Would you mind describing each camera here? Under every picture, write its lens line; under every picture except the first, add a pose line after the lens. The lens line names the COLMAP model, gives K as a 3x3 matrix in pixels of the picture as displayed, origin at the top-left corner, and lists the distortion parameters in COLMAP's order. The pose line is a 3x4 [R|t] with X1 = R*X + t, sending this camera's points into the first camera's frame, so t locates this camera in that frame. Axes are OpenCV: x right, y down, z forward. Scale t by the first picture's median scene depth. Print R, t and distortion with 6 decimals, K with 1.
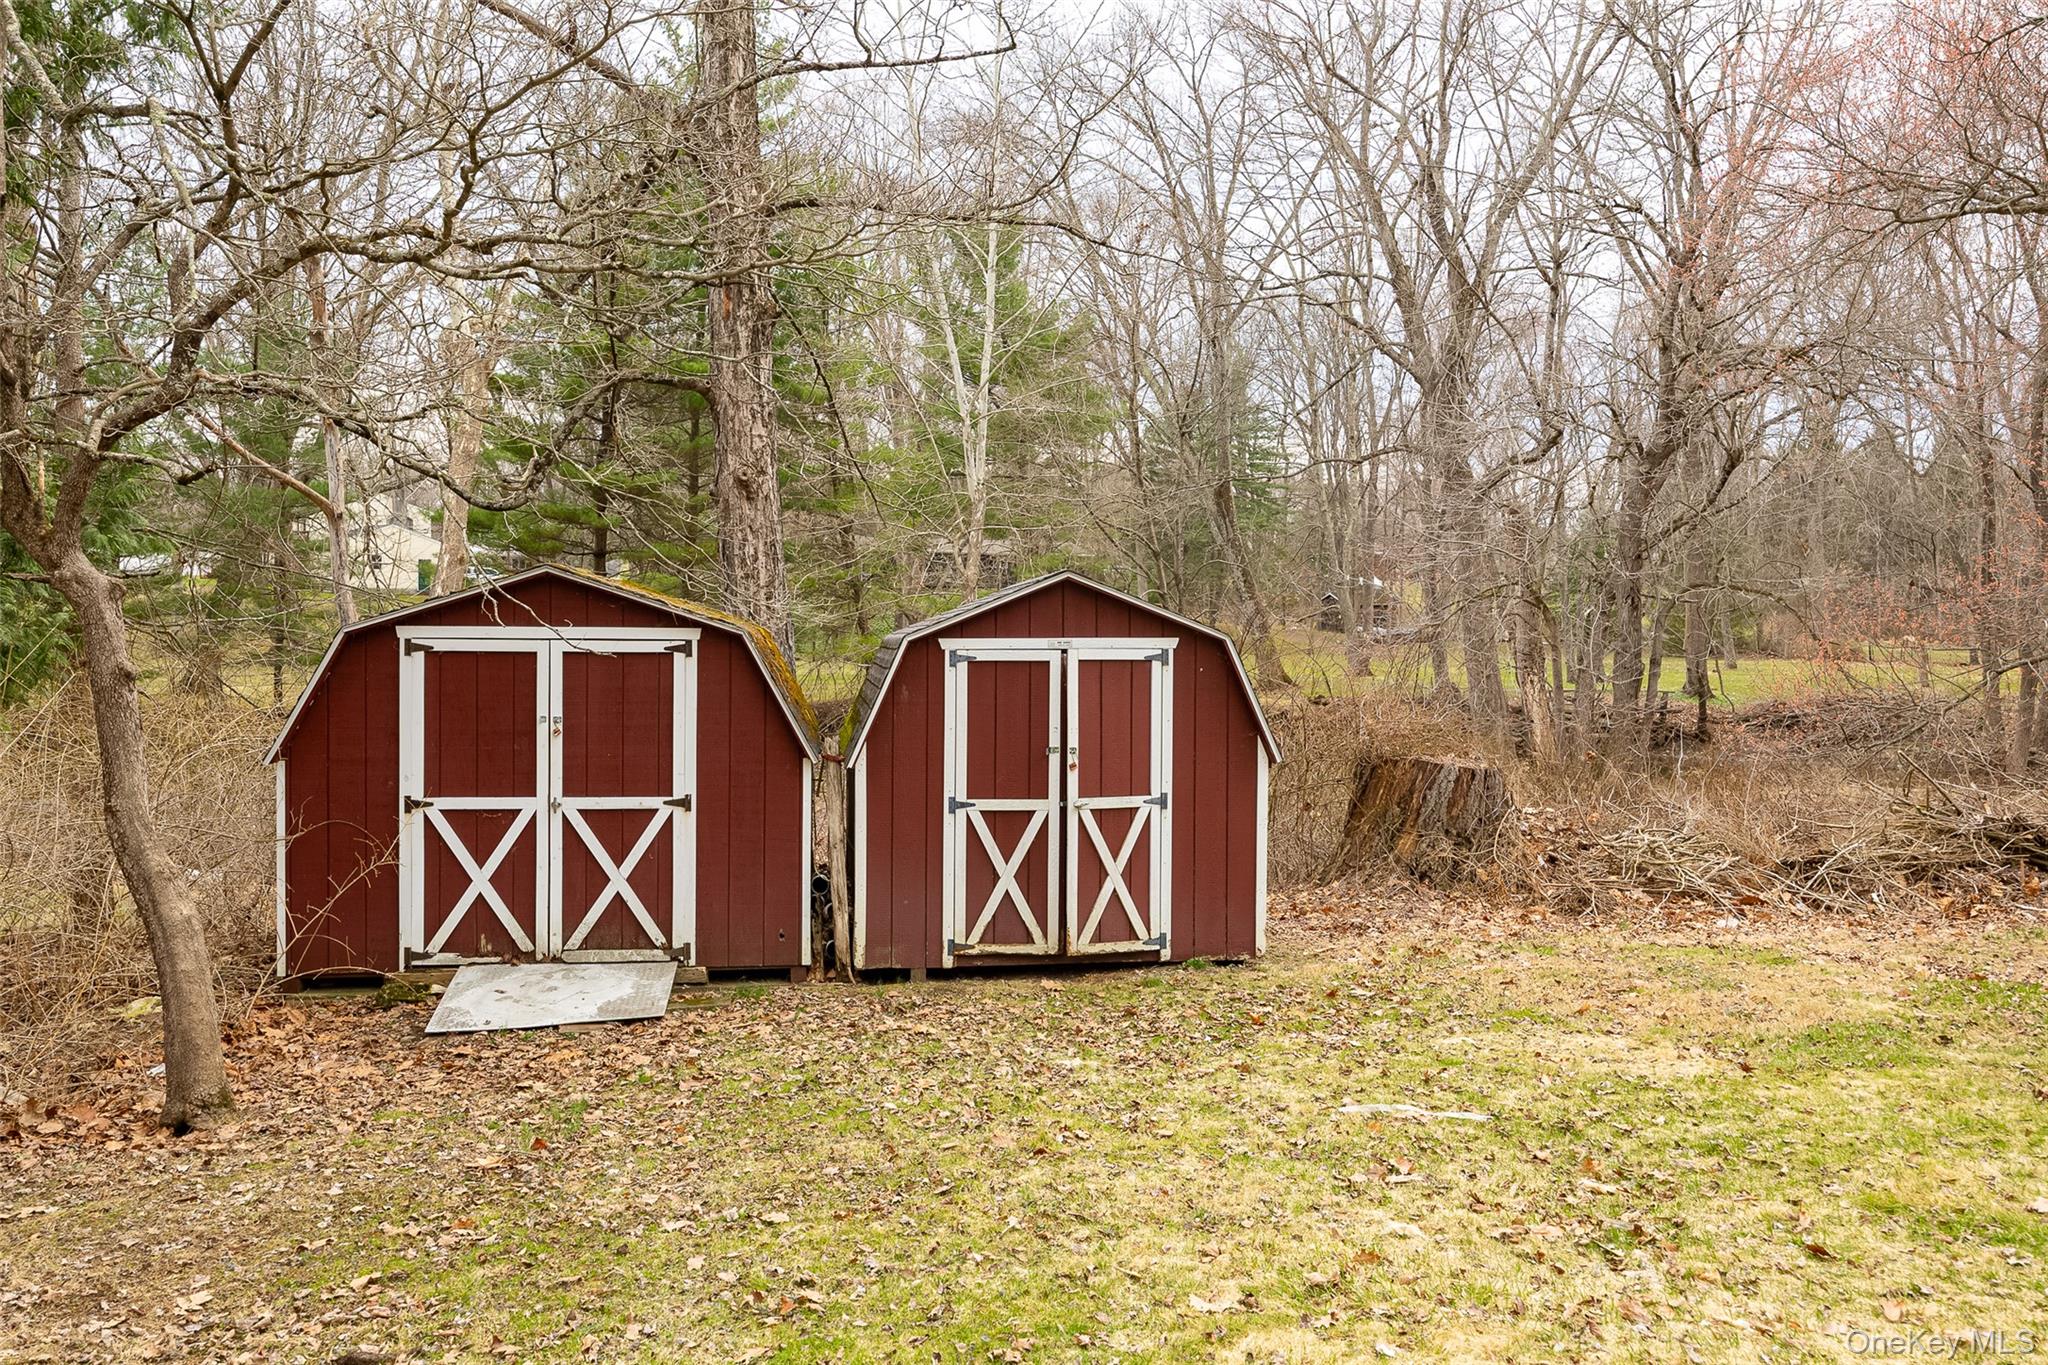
lens RADIAL K [[1620.7, 0, 1021.8], [0, 1620.7, 683.5], [0, 0, 1]] dist [-0.004490, -0.005700]
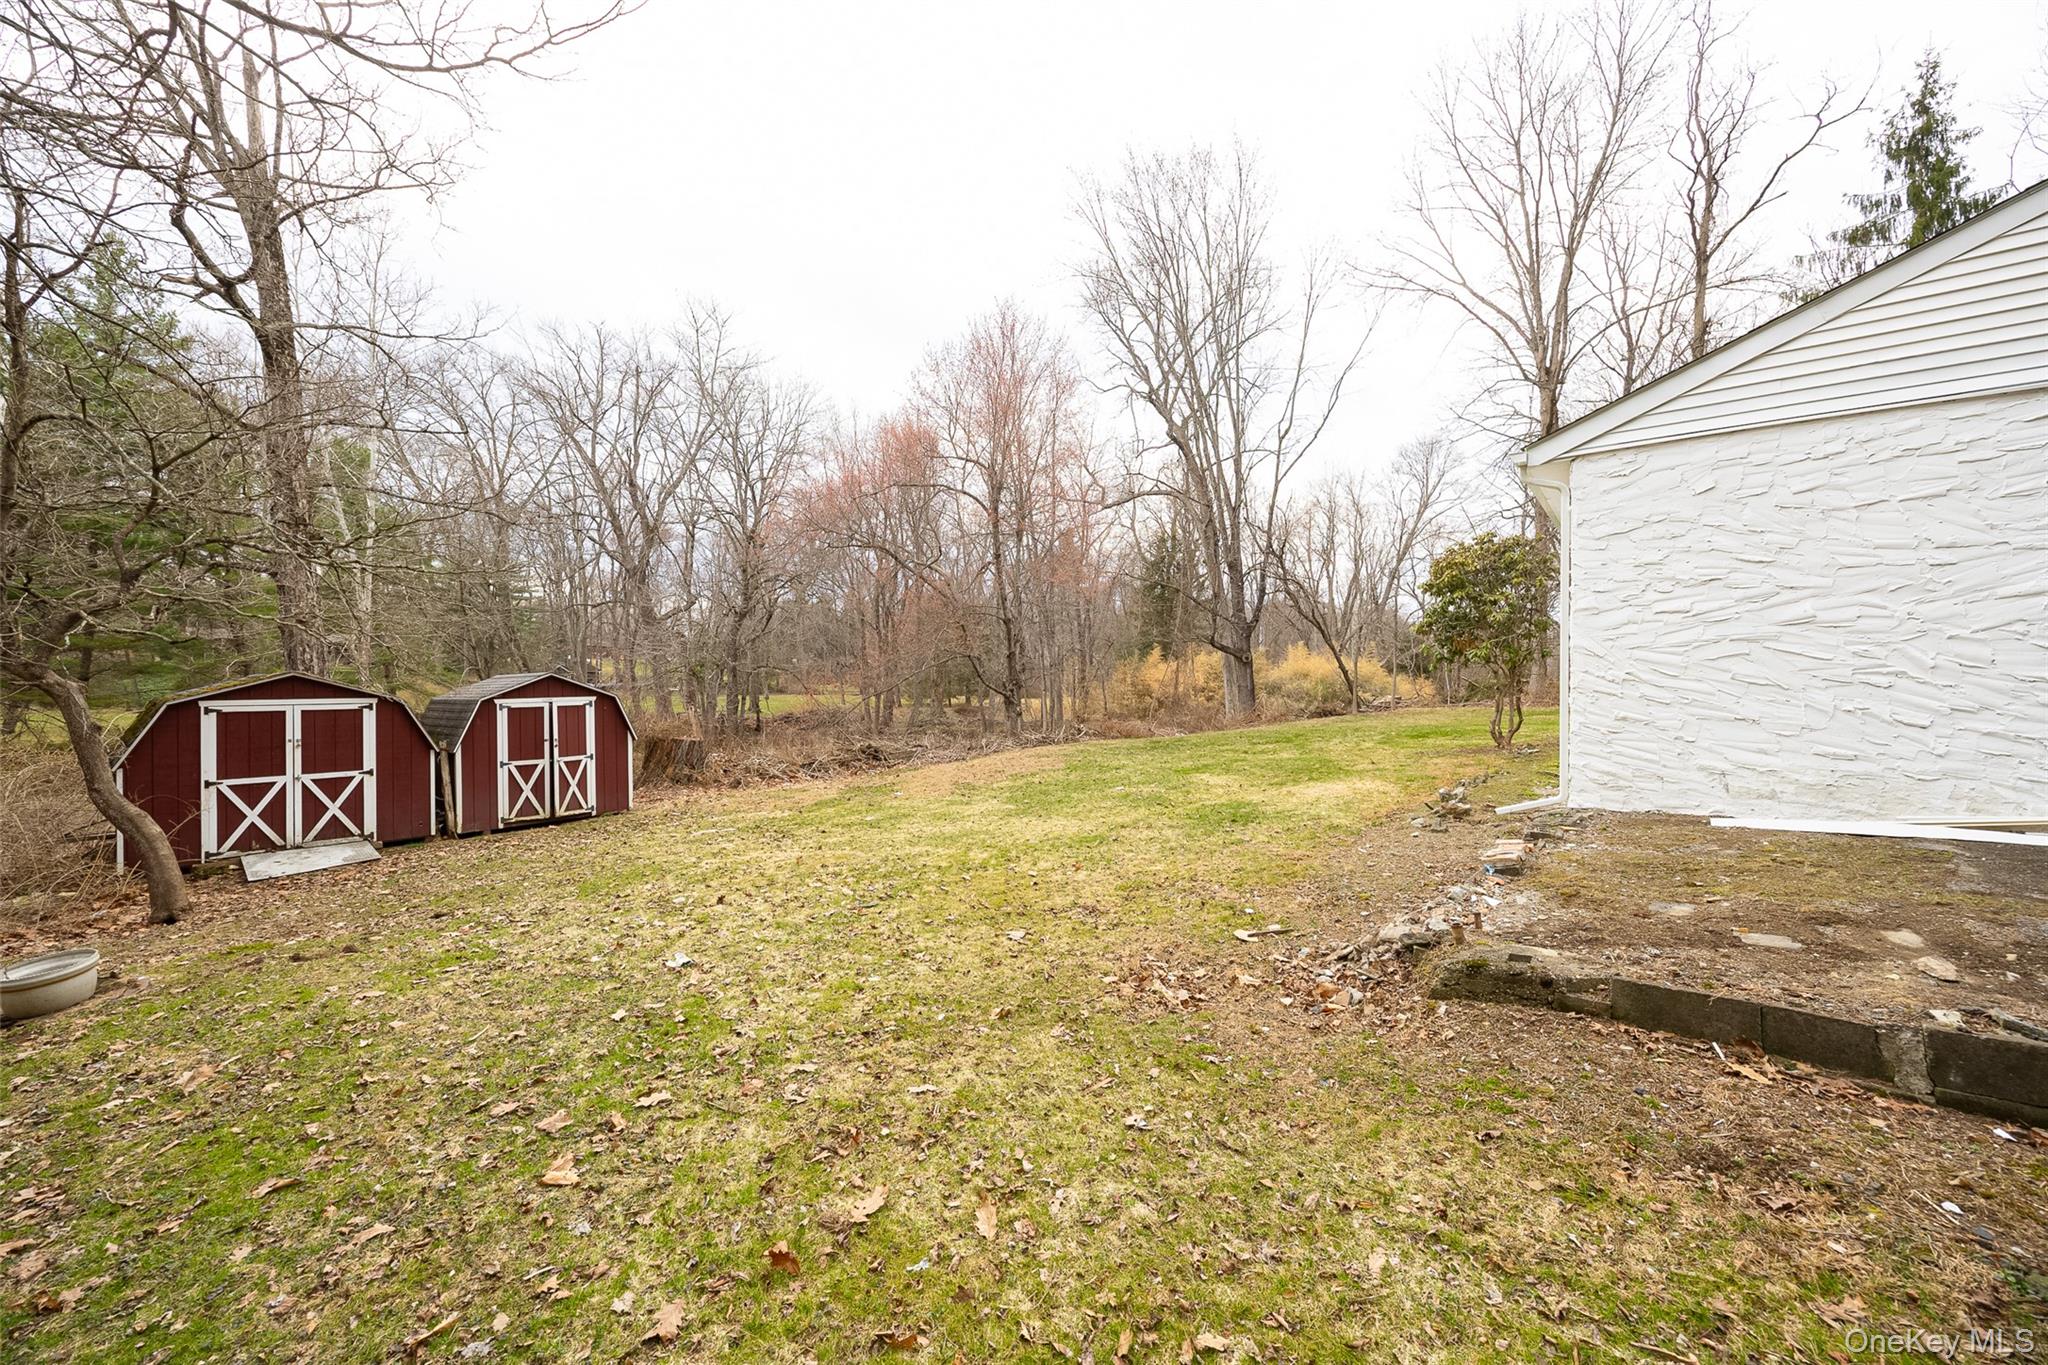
lens RADIAL K [[781.0, 0, 1027.3], [0, 781.0, 681.7], [0, 0, 1]] dist [-0.000357, -0.000080]
pose [[0.737988, -0.013181, 0.674685, -0.259807], [0.035051, 0.999208, -0.018819, -0.003159], [-0.673903, 0.037537, 0.737865, -0.473406]]
